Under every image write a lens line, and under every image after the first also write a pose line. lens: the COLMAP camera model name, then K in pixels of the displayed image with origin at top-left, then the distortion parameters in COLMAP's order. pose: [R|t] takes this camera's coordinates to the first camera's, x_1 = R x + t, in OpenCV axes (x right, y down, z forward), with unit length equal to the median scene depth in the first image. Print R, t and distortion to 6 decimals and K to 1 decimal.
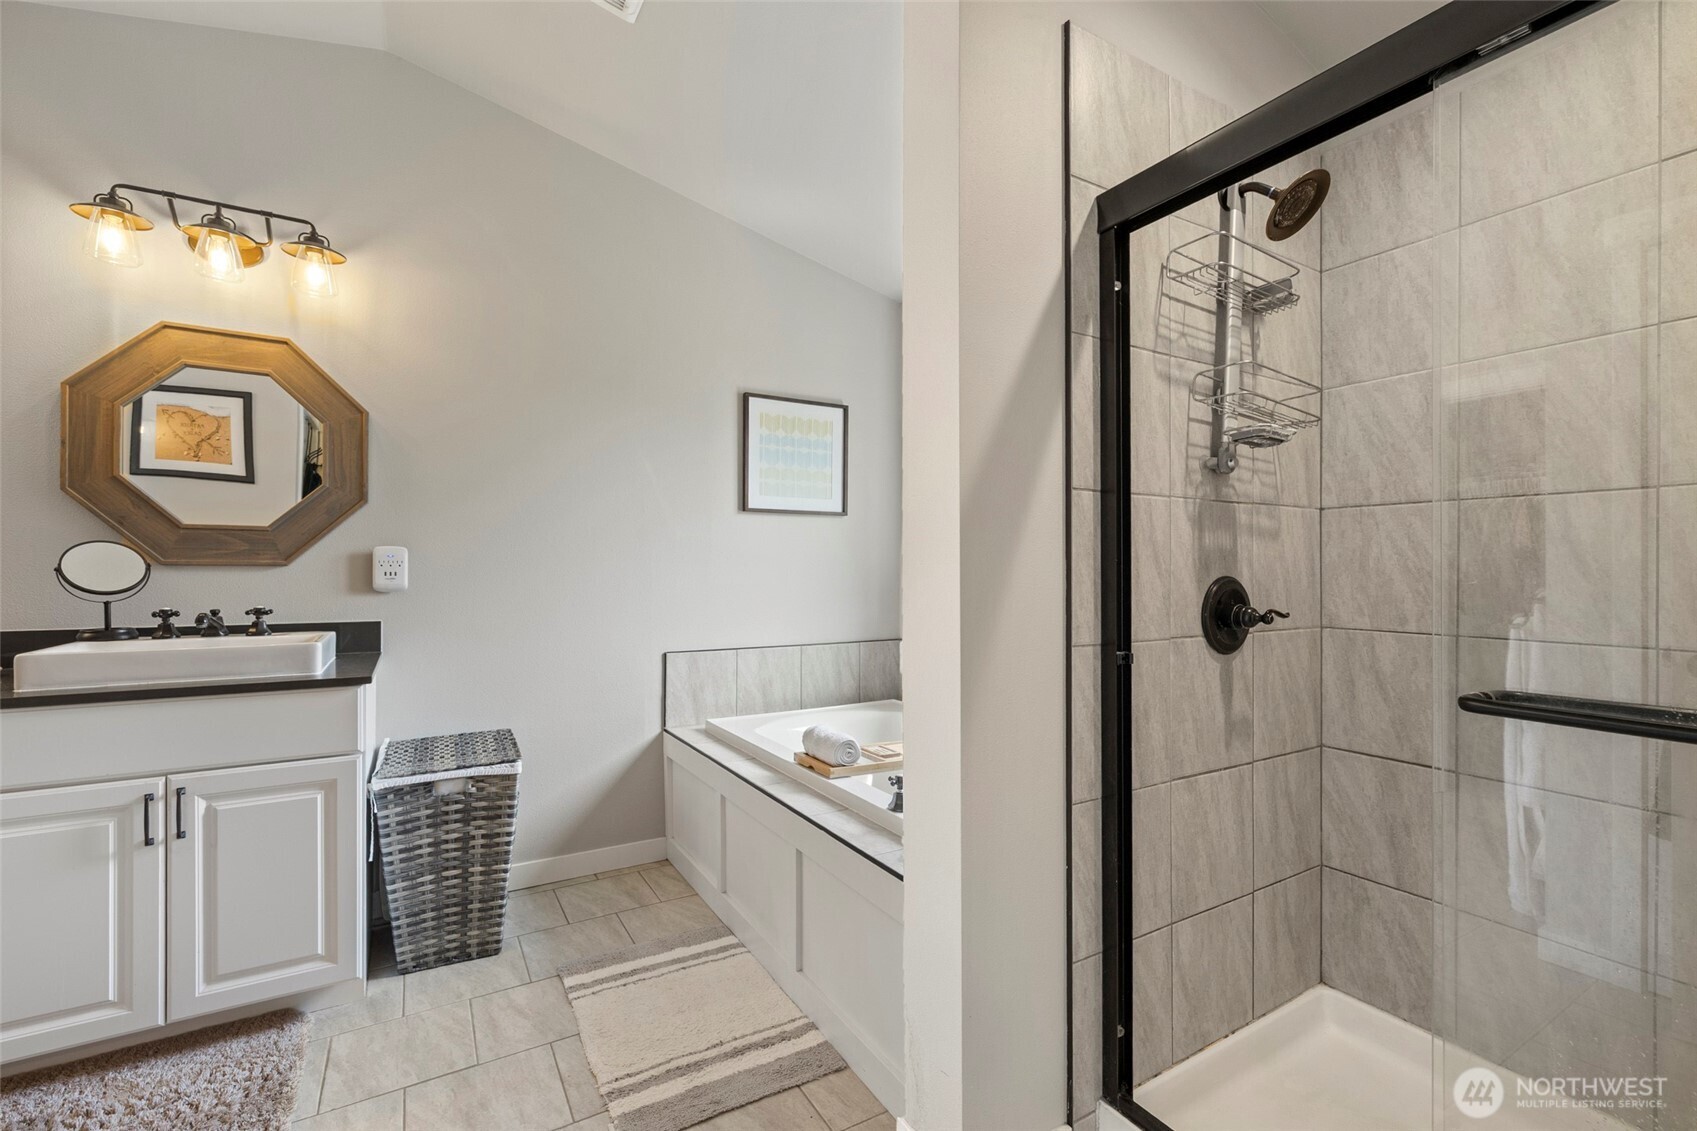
lens RADIAL K [[715.9, 0, 836.0], [0, 715.9, 566.4], [0, 0, 1]] dist [-0.000712, 0.000708]
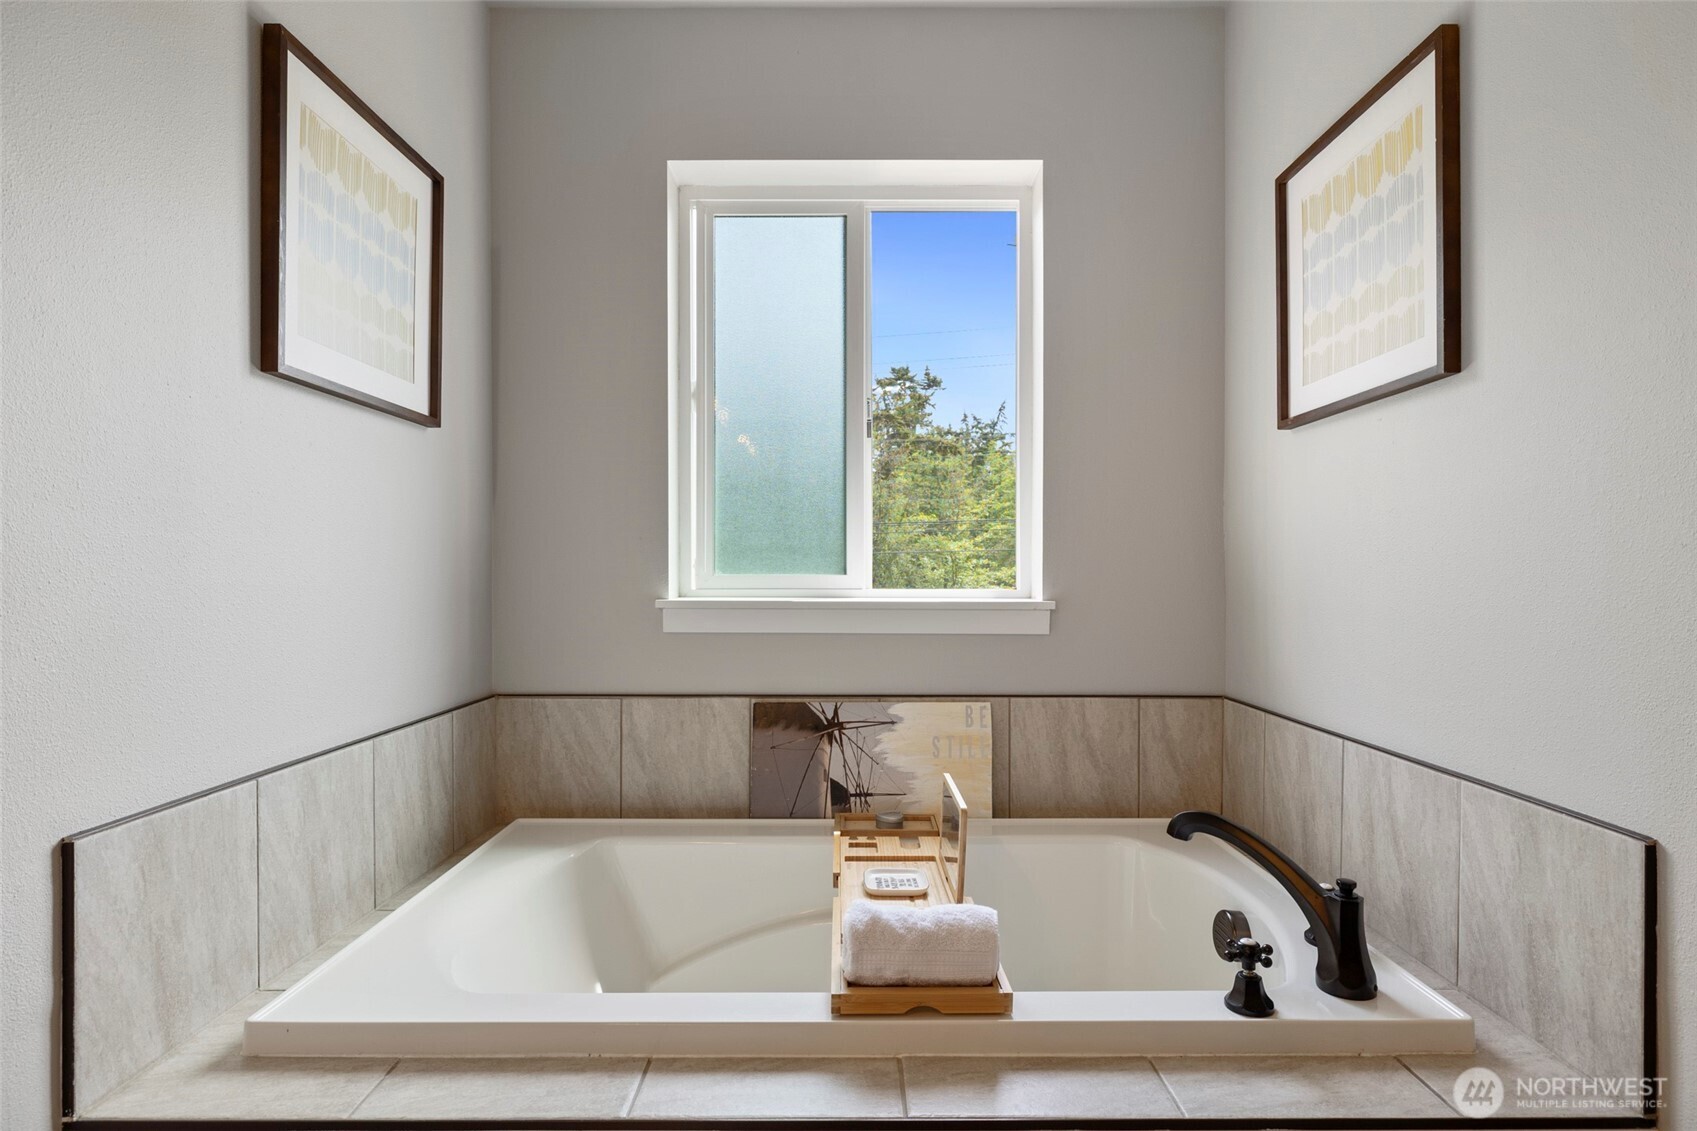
lens RADIAL K [[889.8, 0, 852.5], [0, 889.8, 577.2], [0, 0, 1]] dist [-0.004152, 0.001762]
pose [[0.501258, -0.003914, 0.865289, -0.530349], [-0.011327, 0.999874, 0.011084, 0.019711], [-0.865224, -0.015357, 0.501151, 0.804987]]
